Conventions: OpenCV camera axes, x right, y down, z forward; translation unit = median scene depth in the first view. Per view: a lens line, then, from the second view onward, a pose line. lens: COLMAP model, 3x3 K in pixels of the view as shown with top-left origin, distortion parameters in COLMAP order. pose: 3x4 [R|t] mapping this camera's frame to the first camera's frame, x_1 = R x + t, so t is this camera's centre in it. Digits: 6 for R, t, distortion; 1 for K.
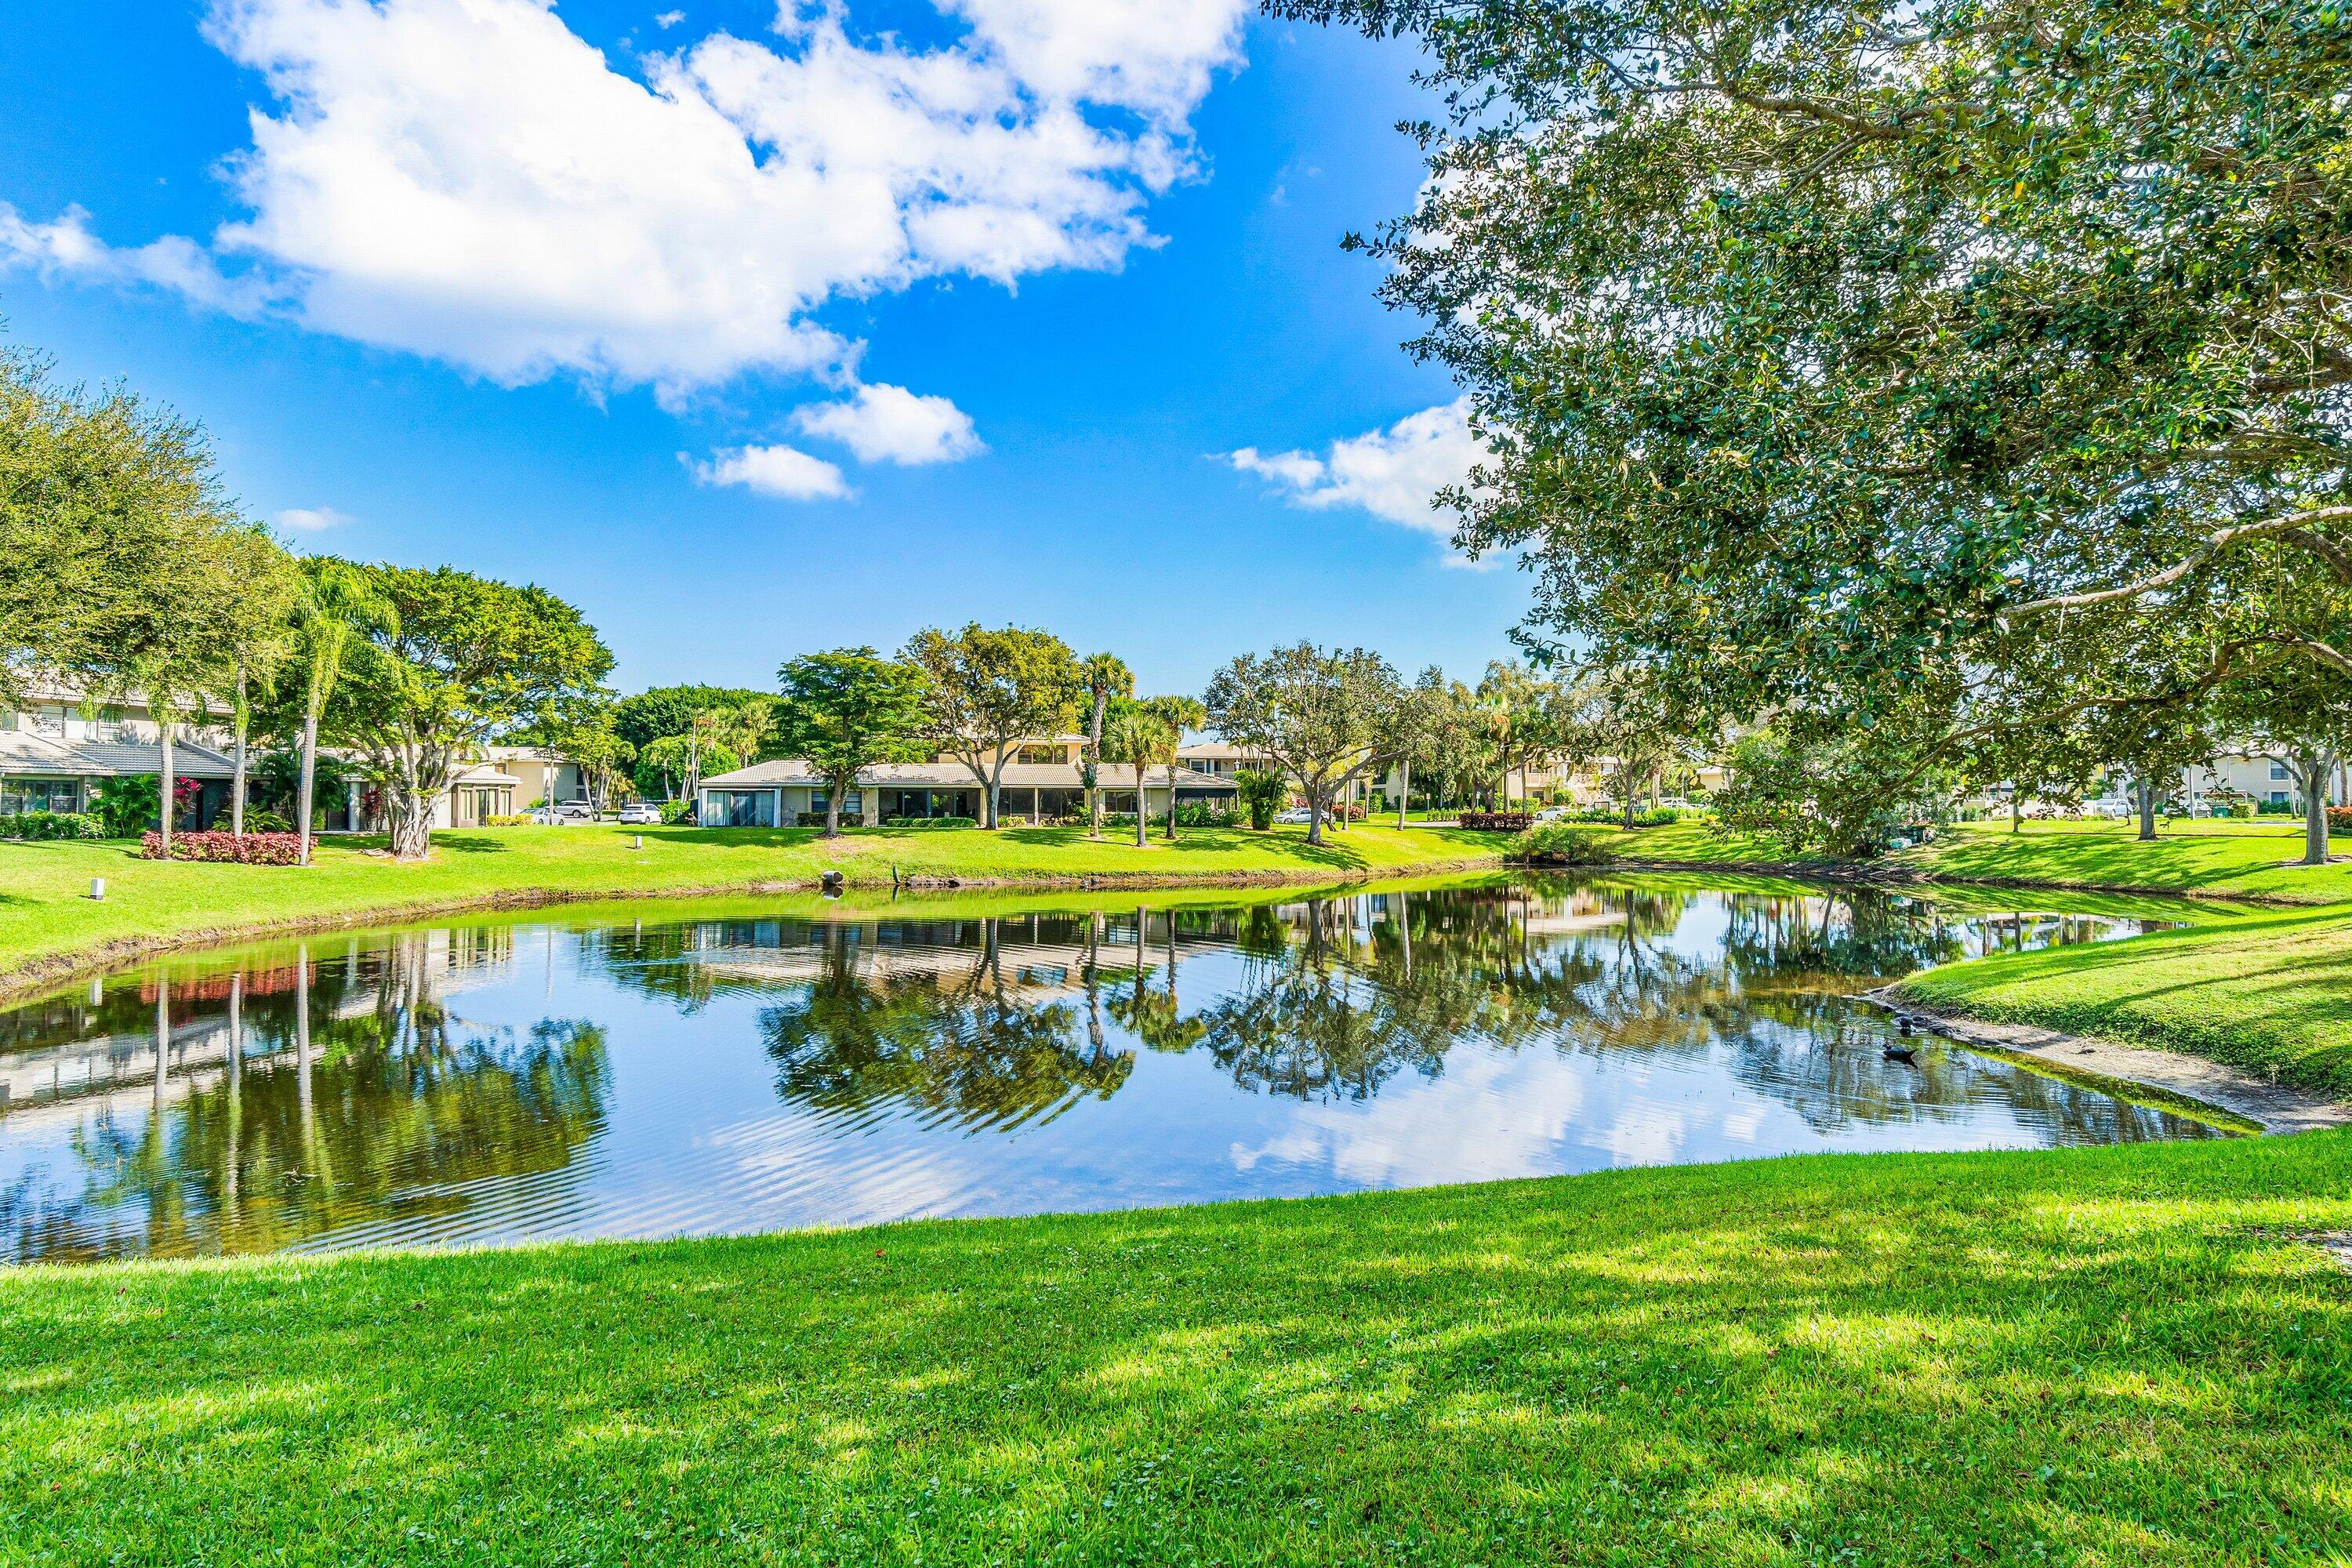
lens RADIAL K [[1289.9, 0, 1193.9], [0, 1289.9, 784.7], [0, 0, 1]] dist [0.001974, 0.002003]
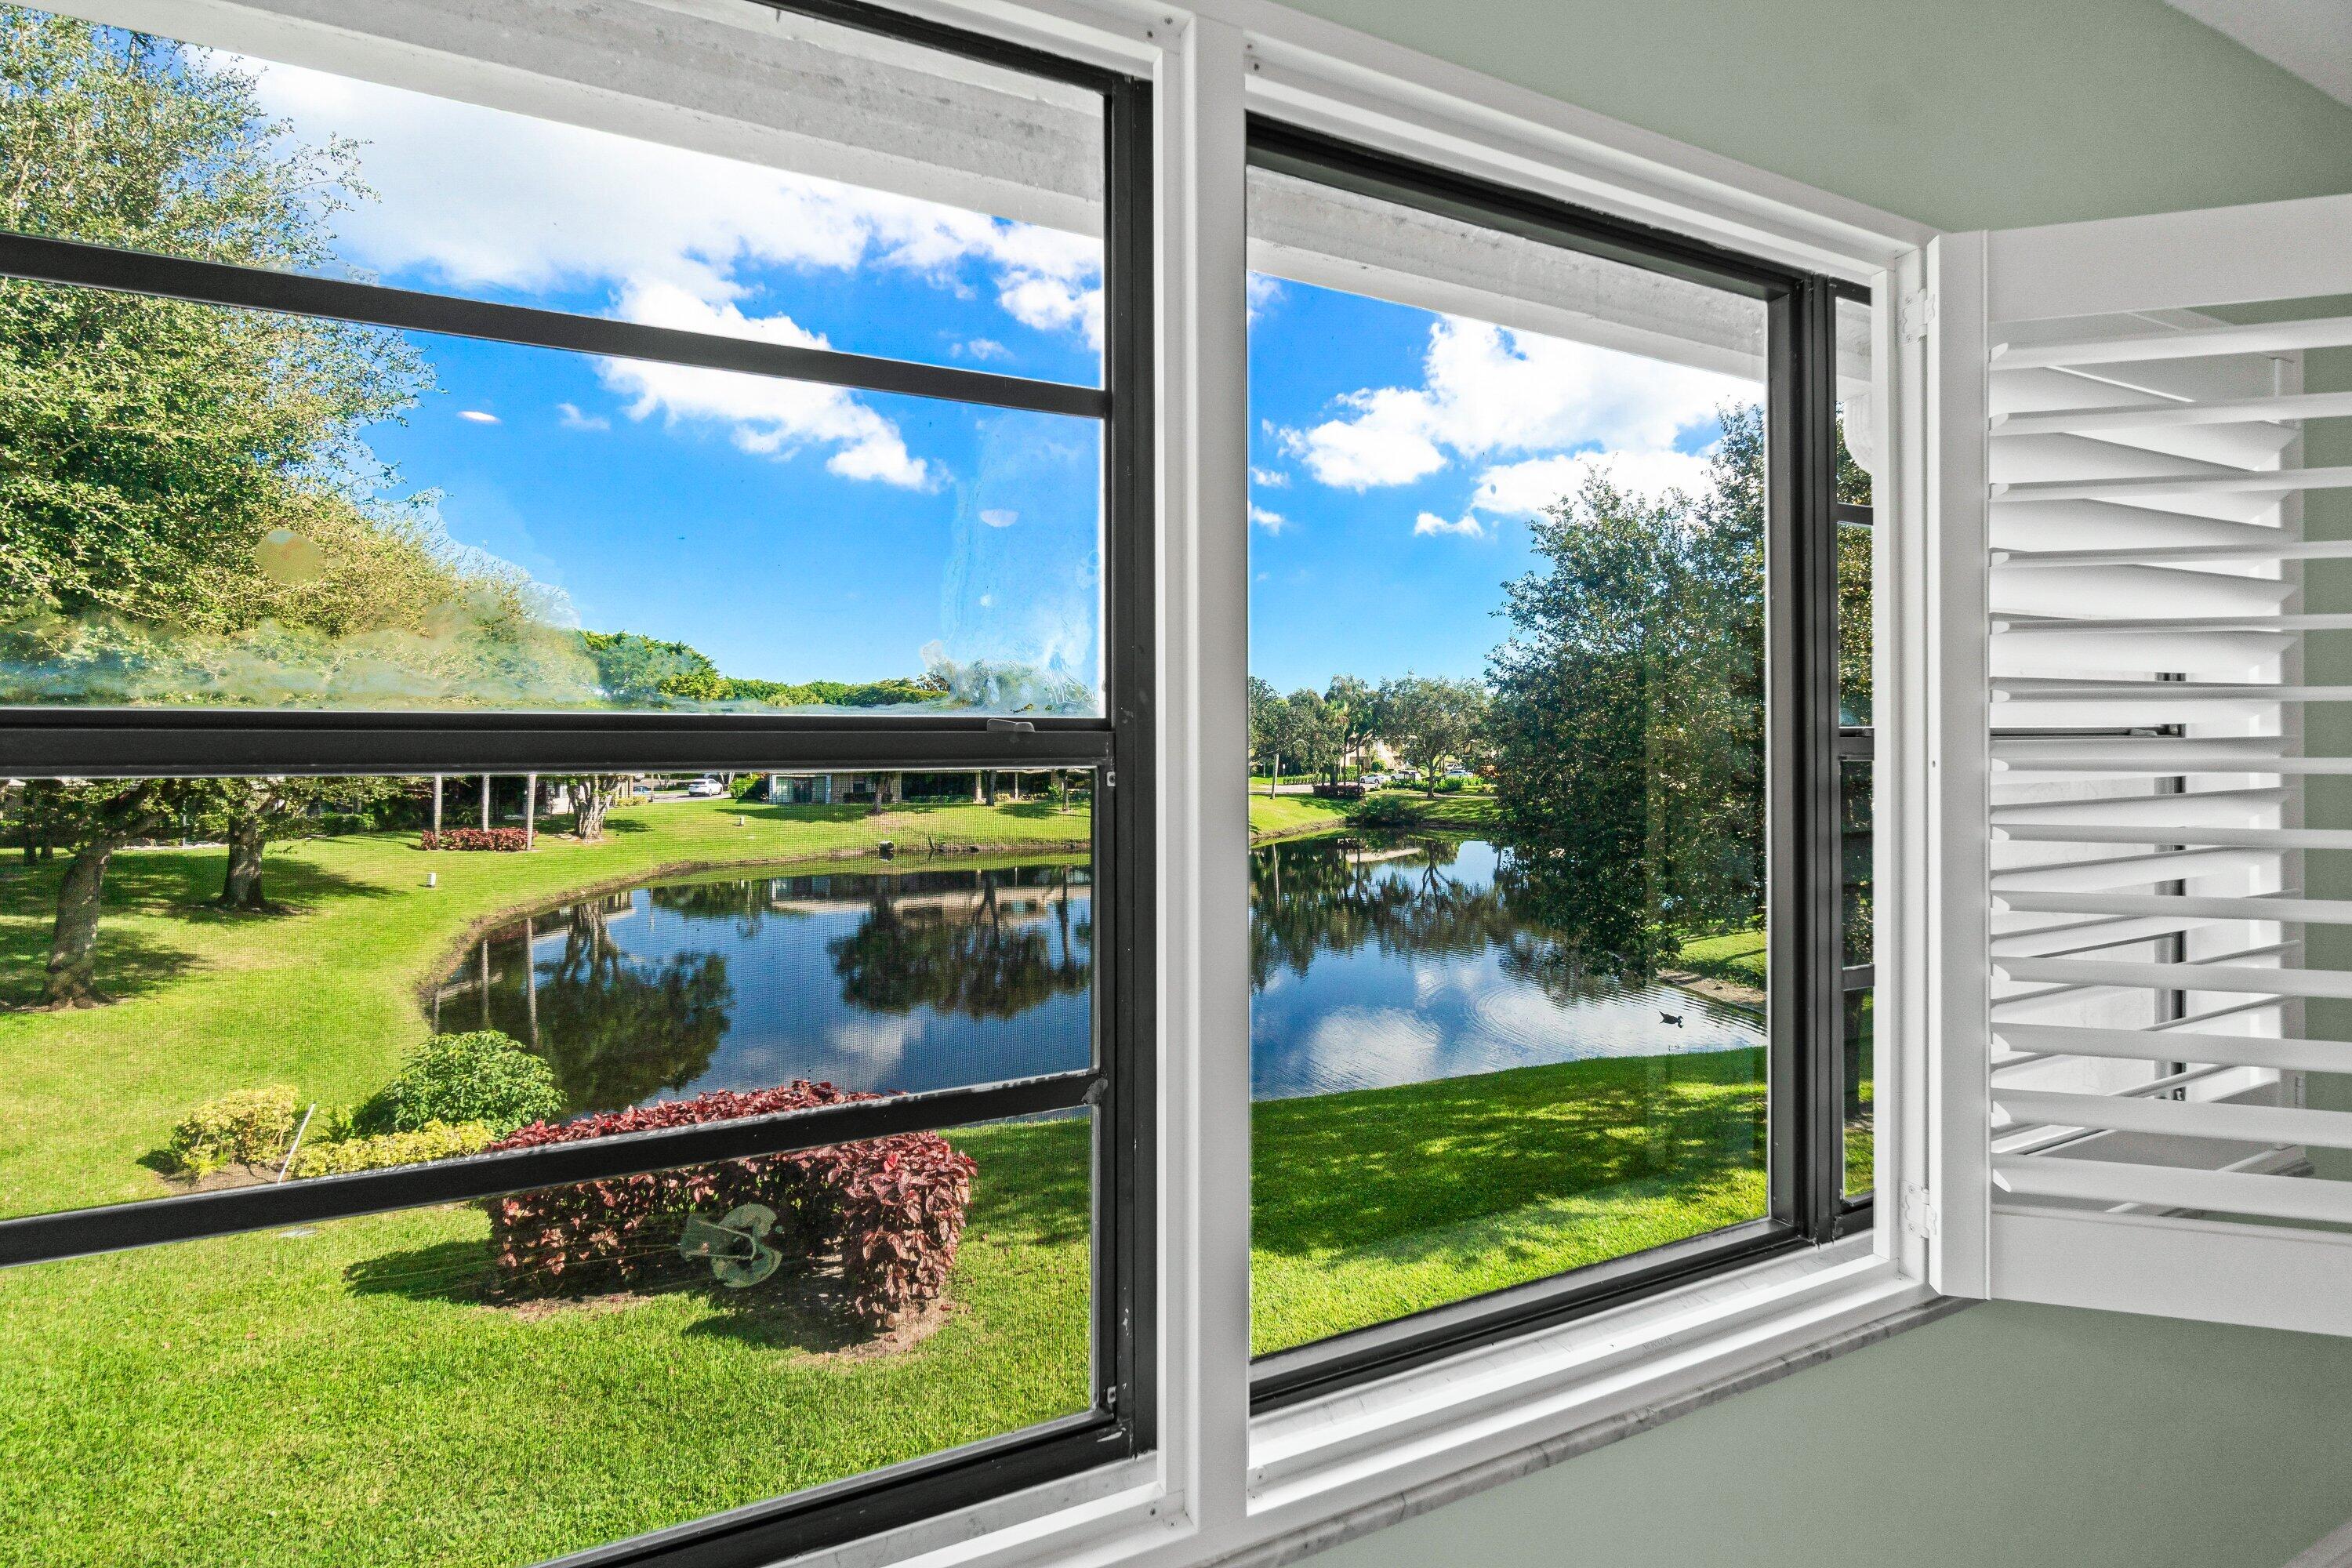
lens RADIAL K [[1019.2, 0, 1175.1], [0, 1019.2, 769.2], [0, 0, 1]] dist [-0.000289, -0.000214]
pose [[0.995247, 0.000221, 0.097385, -0.063146], [-0.003711, 0.999357, 0.035662, -0.042732], [-0.097315, -0.035854, 0.994608, -0.104370]]
